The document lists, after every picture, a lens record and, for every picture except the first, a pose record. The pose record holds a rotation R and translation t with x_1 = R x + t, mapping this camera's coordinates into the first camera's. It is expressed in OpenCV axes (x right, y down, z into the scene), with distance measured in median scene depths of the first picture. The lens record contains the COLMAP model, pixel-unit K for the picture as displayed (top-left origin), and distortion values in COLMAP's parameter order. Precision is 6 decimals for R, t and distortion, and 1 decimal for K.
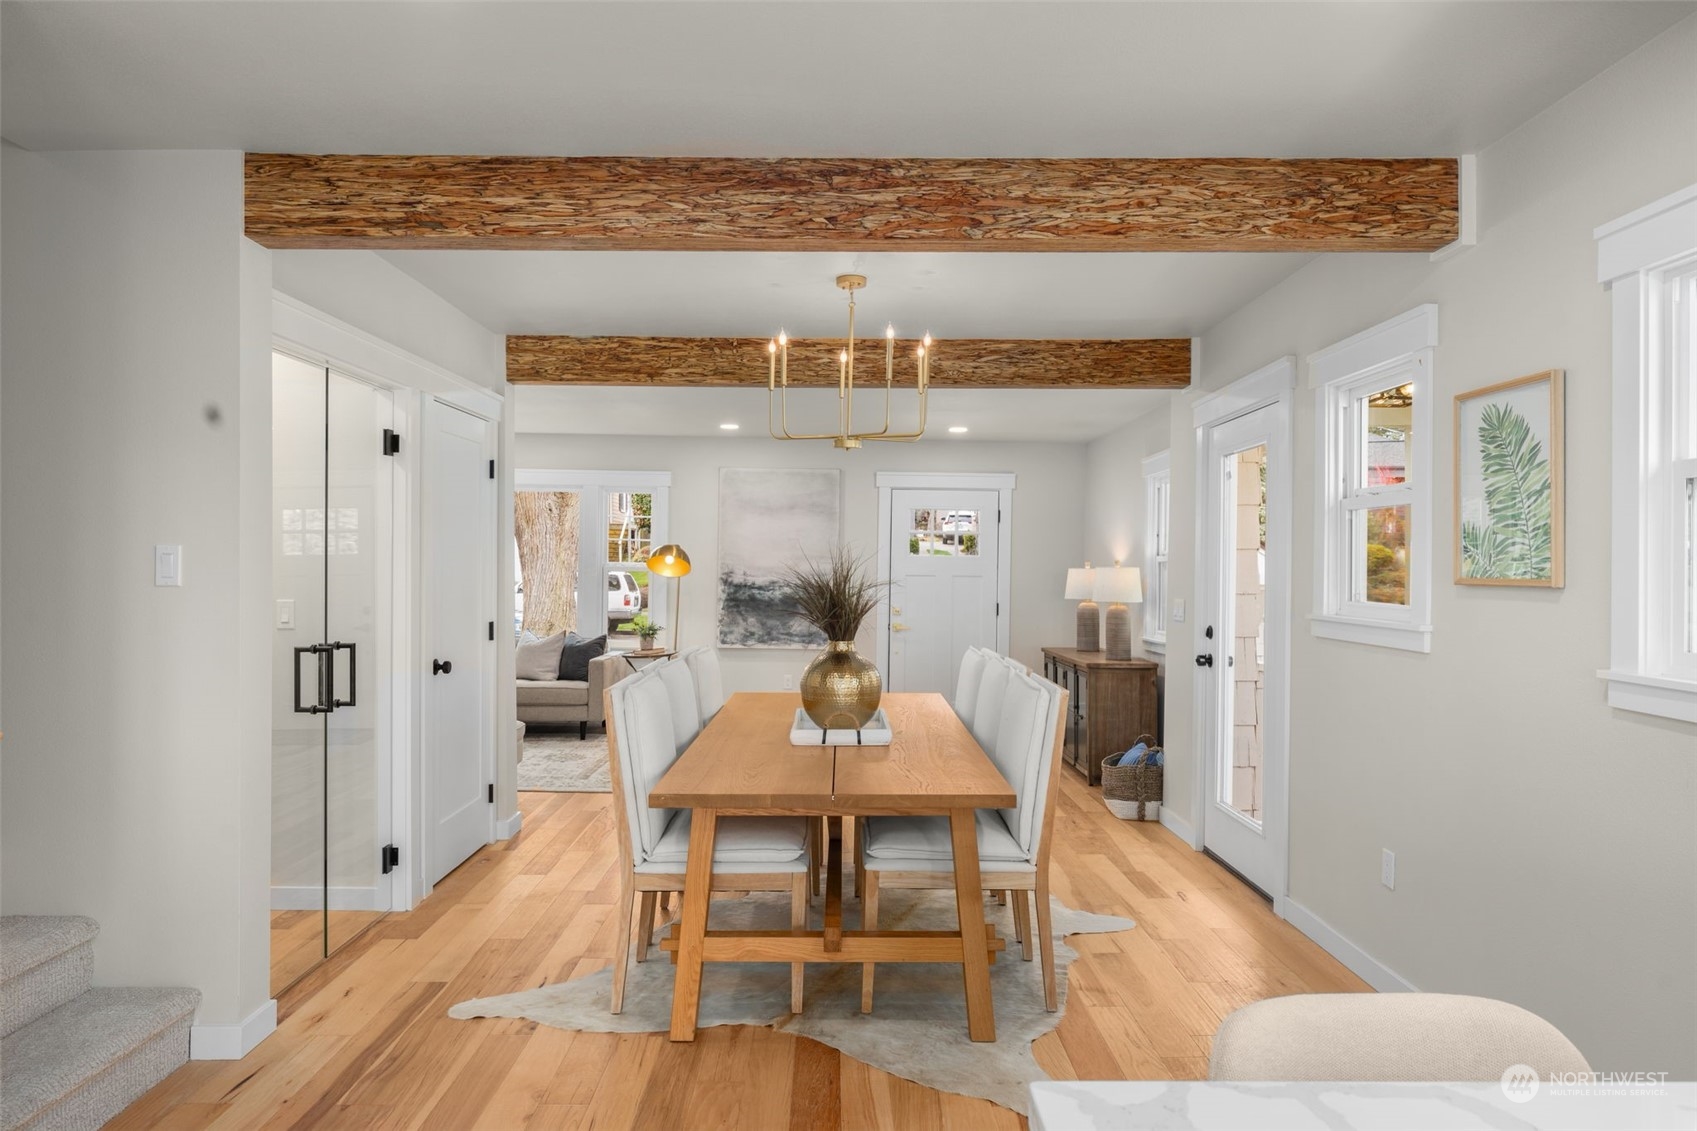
lens RADIAL K [[1042.8, 0, 849.0], [0, 1042.8, 550.6], [0, 0, 1]] dist [0.012235, 0.002502]
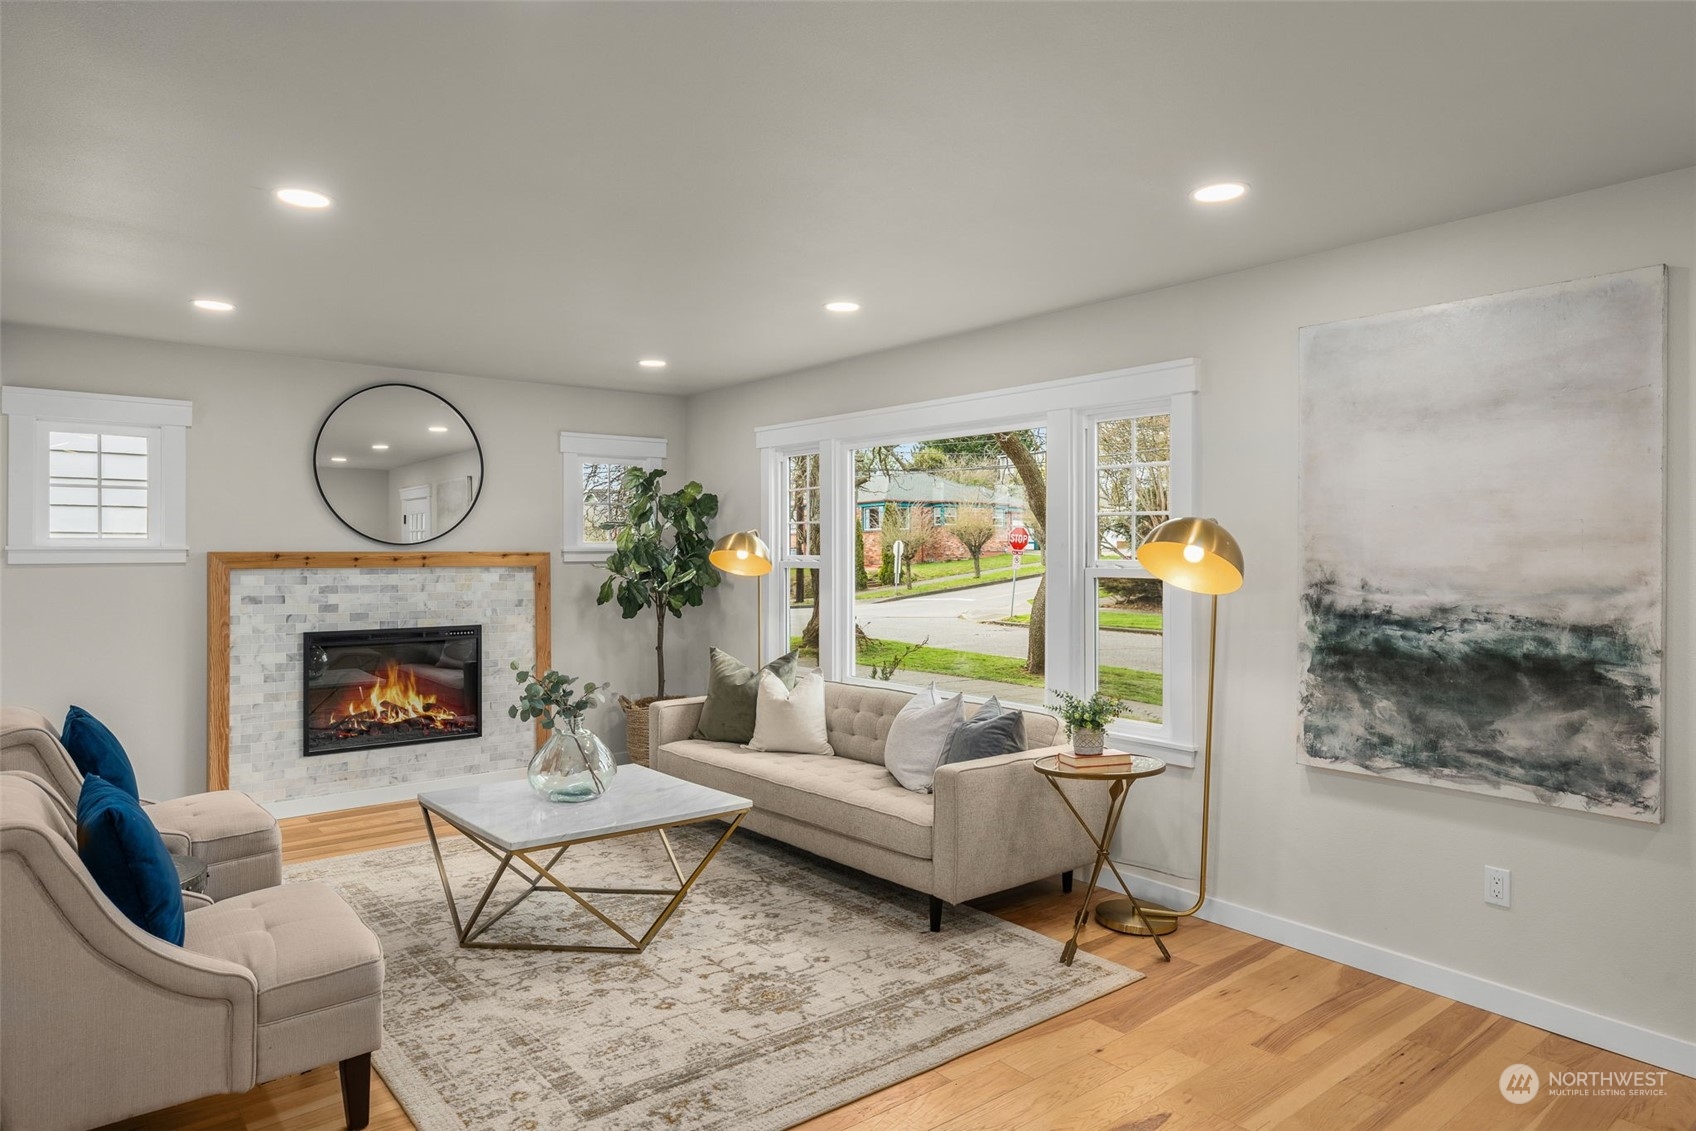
lens RADIAL K [[1042.2, 0, 842.3], [0, 1042.2, 560.2], [0, 0, 1]] dist [0.012235, 0.002502]
pose [[0.652707, -0.008193, -0.757566, 0.128005], [0.014726, 0.999890, 0.001874, 0.016549], [0.757467, -0.012379, 0.652756, 1.084084]]
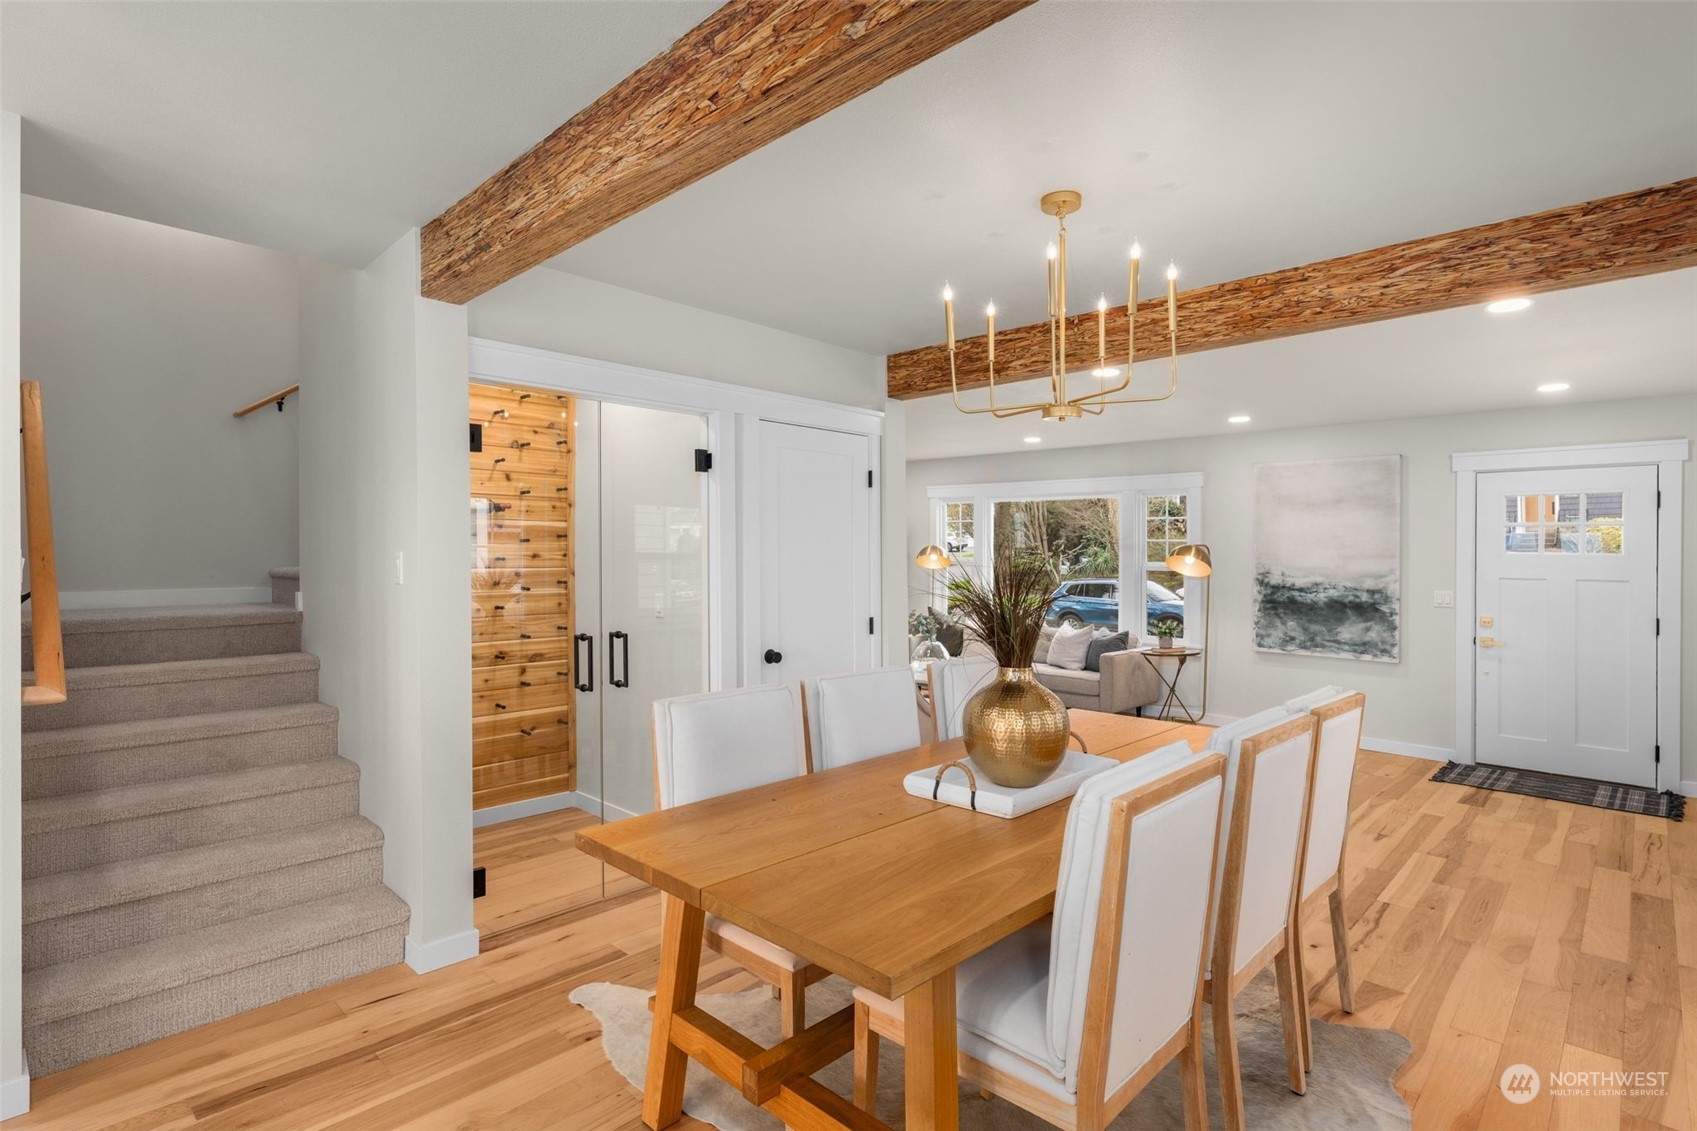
lens RADIAL K [[828.9, 0, 854.1], [0, 828.9, 549.7], [0, 0, 1]] dist [0.006176, -0.000429]
pose [[0.729077, -0.010342, -0.684353, 0.239216], [0.008797, 0.999945, -0.005738, 0.001669], [0.684375, -0.001837, 0.729128, 0.343003]]
